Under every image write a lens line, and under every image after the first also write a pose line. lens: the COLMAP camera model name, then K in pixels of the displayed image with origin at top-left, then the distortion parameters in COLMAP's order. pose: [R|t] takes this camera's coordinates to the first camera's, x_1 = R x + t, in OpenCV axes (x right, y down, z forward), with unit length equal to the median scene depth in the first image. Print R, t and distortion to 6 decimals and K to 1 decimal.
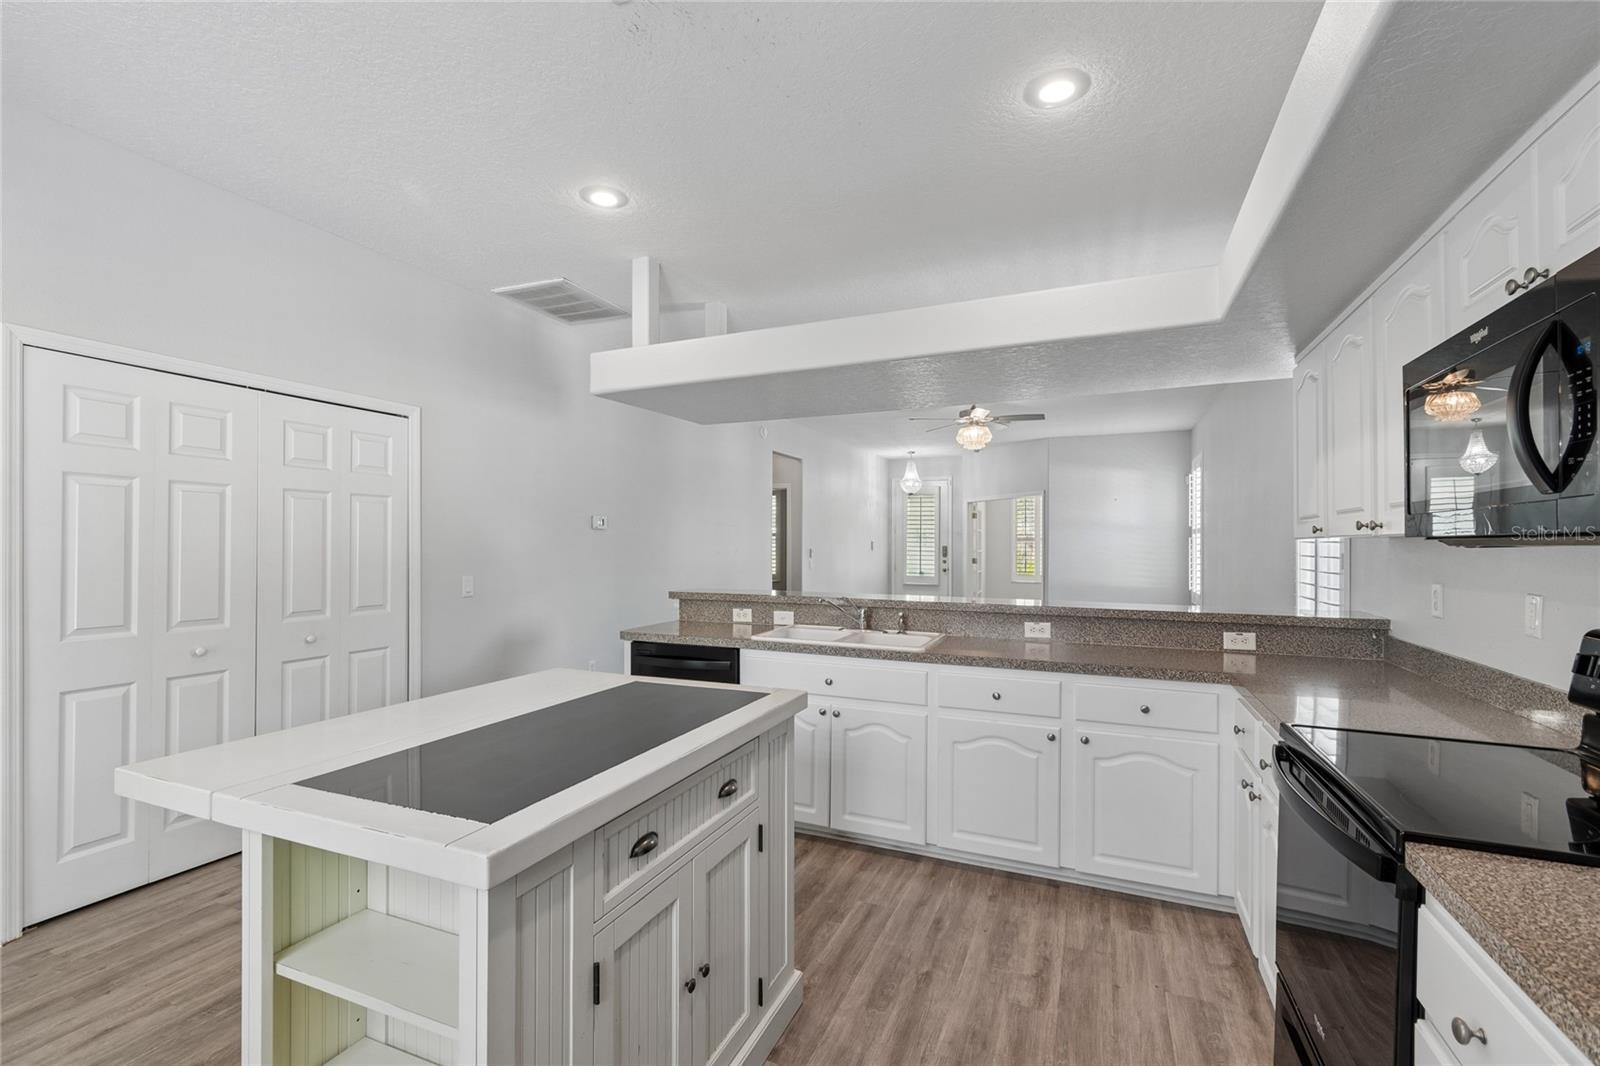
lens RADIAL K [[714.0, 0, 783.2], [0, 714.0, 544.9], [0, 0, 1]] dist [-0.000246, 0.000019]
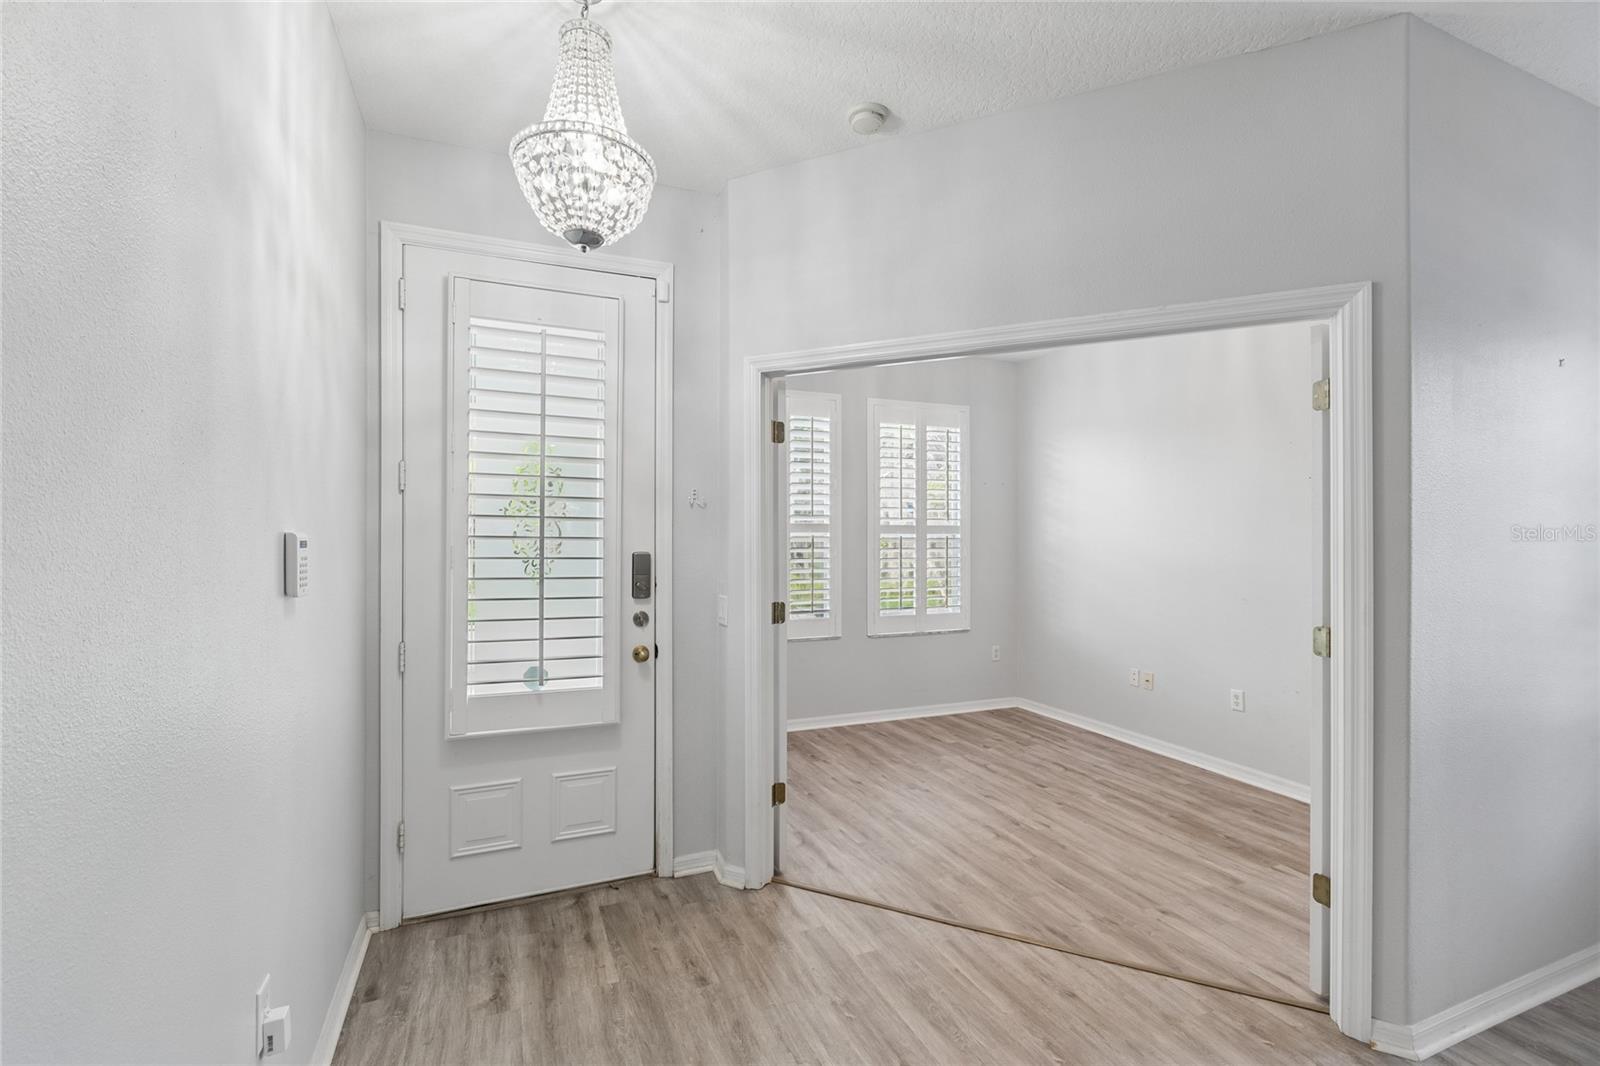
lens RADIAL K [[706.7, 0, 783.4], [0, 706.7, 531.0], [0, 0, 1]] dist [0.006662, -0.006778]
pose [[0.689013, -0.000514, 0.724748, 0.252559], [0.003133, 0.999993, -0.002270, -0.015435], [-0.724742, 0.003835, 0.689010, 2.306072]]
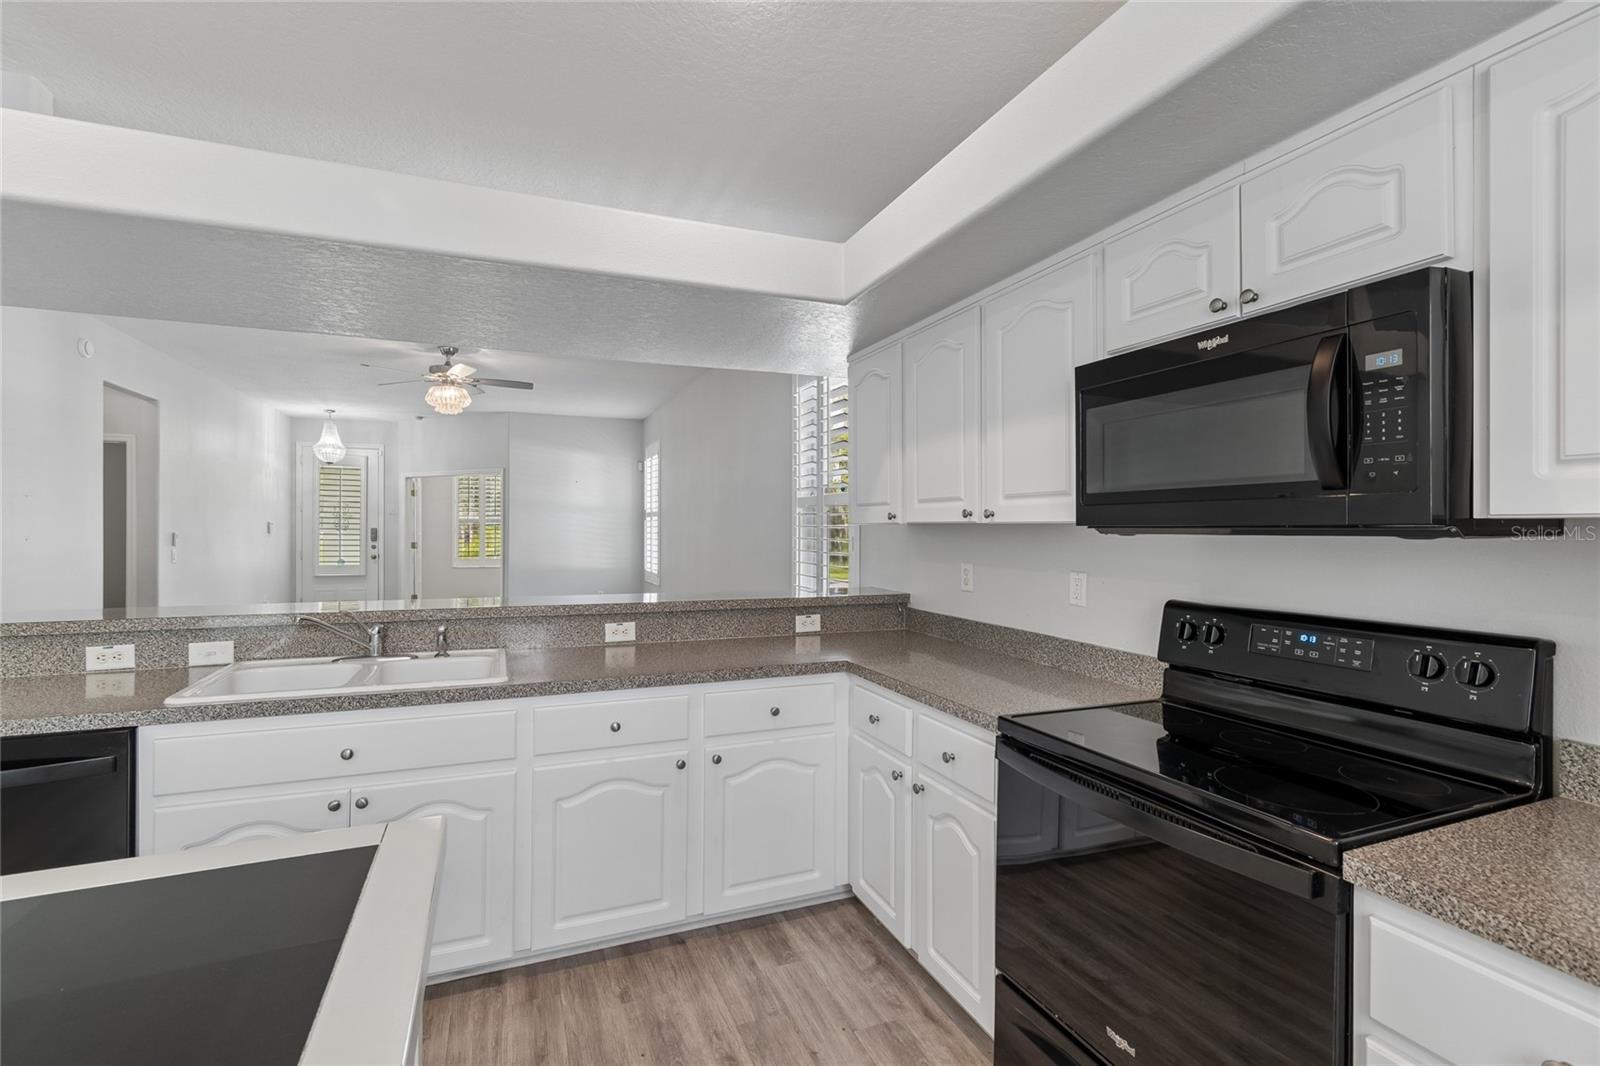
lens RADIAL K [[703.6, 0, 785.9], [0, 703.6, 529.7], [0, 0, 1]] dist [0.009138, -0.005160]
pose [[0.697632, -0.002724, 0.716452, -0.081266], [-0.001093, 0.999988, 0.004866, -0.003998], [-0.716456, -0.004178, 0.697620, 0.231490]]
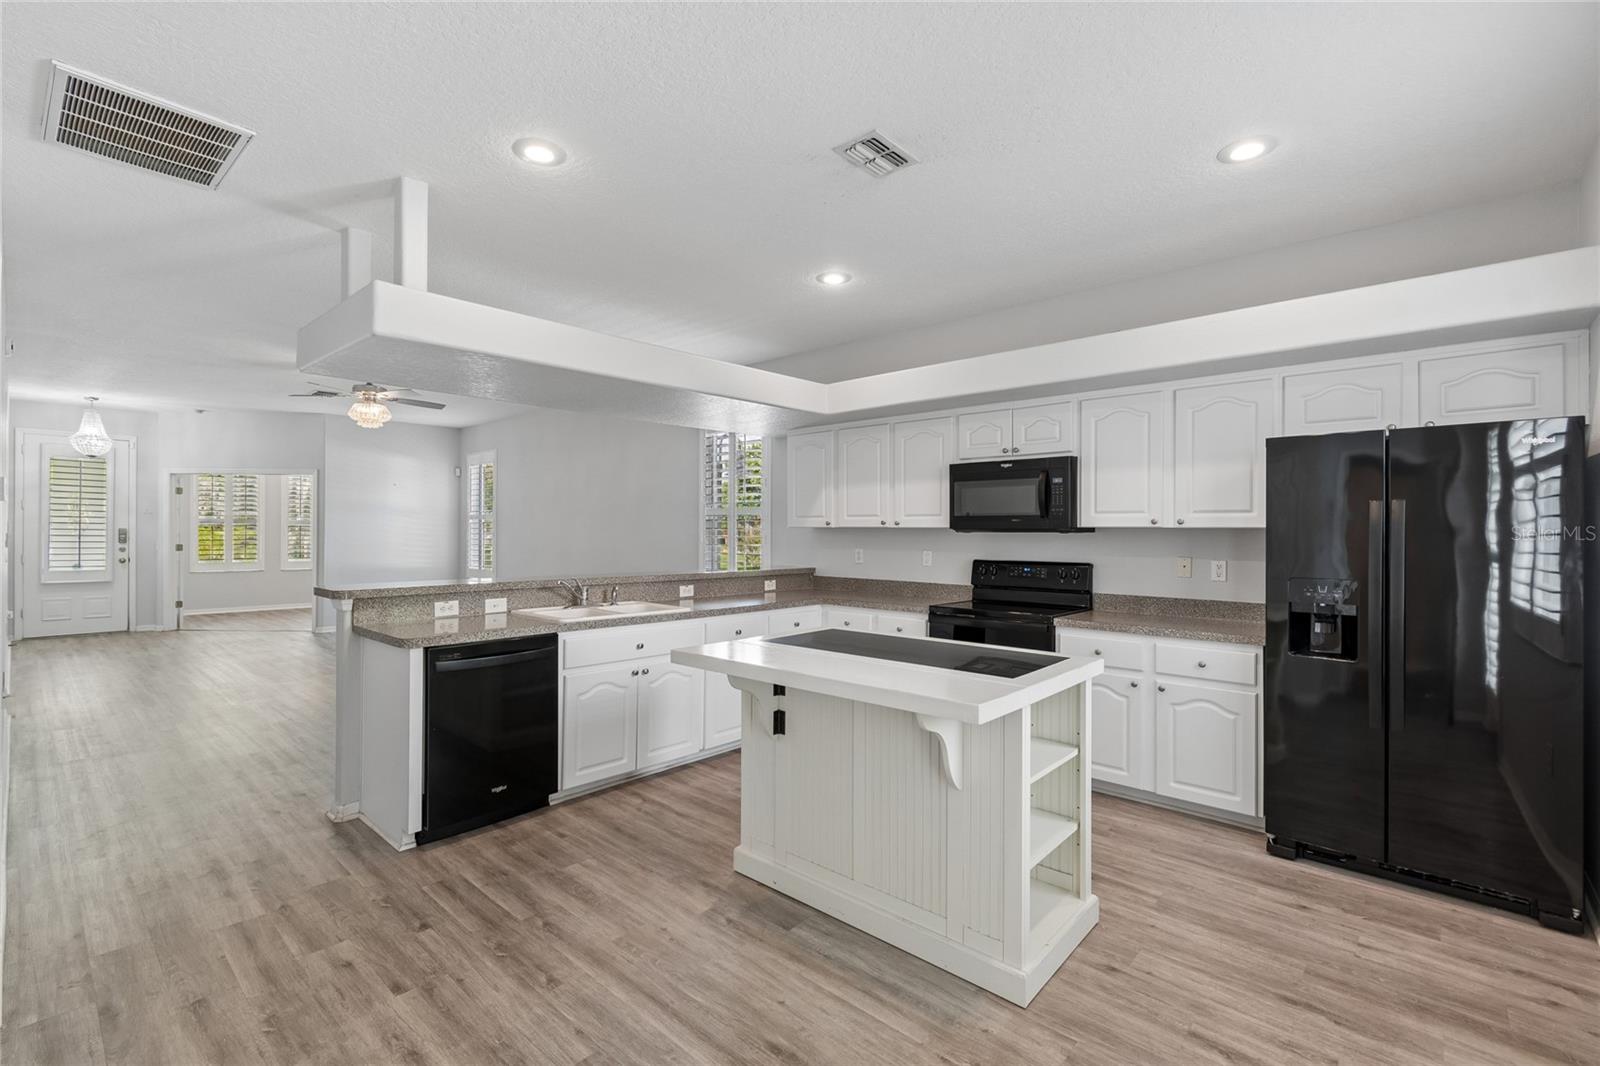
lens RADIAL K [[708.3, 0, 781.4], [0, 708.3, 532.4], [0, 0, 1]] dist [0.009110, 0.000037]
pose [[0.324221, -0.004183, 0.945972, -0.739906], [-0.003797, 0.999976, 0.005723, -0.004374], [-0.945974, -0.005447, 0.324198, 0.298932]]
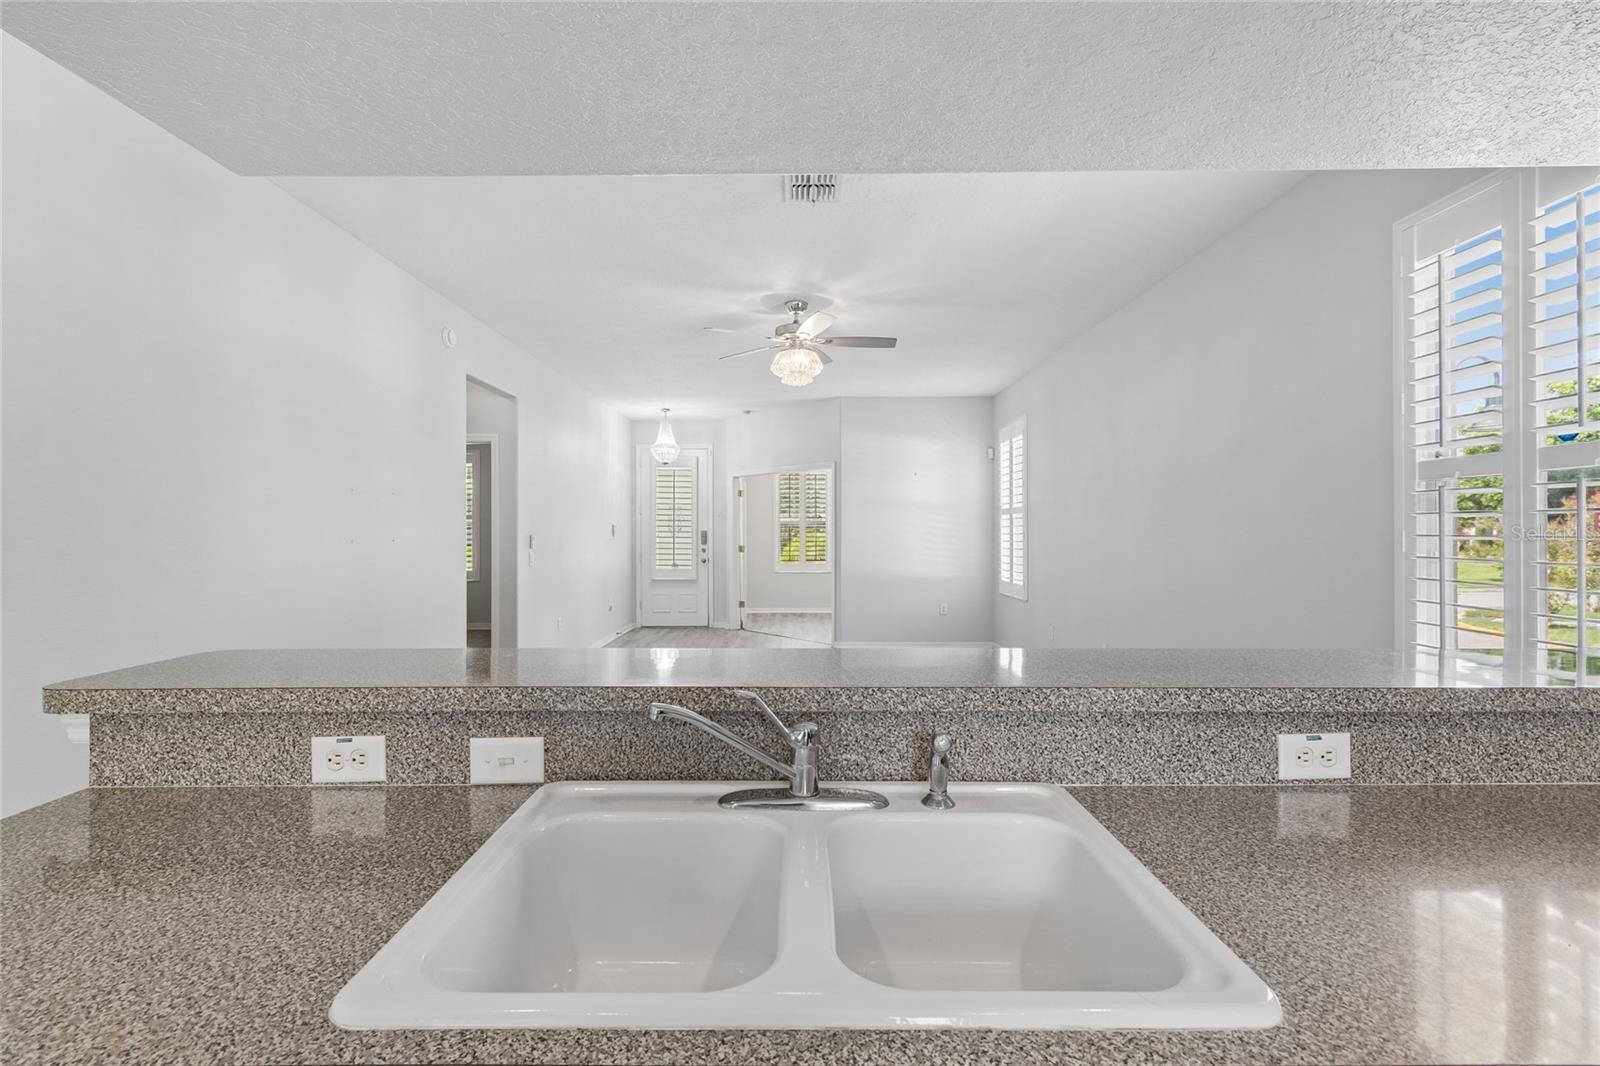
lens RADIAL K [[712.0, 0, 800.8], [0, 712.0, 530.1], [0, 0, 1]] dist [0.001315, 0.000041]
pose [[0.912366, -0.005107, 0.409343, -0.007770], [0.006394, 0.999978, -0.001776, 0.007702], [-0.409325, 0.004237, 0.912379, 0.639855]]
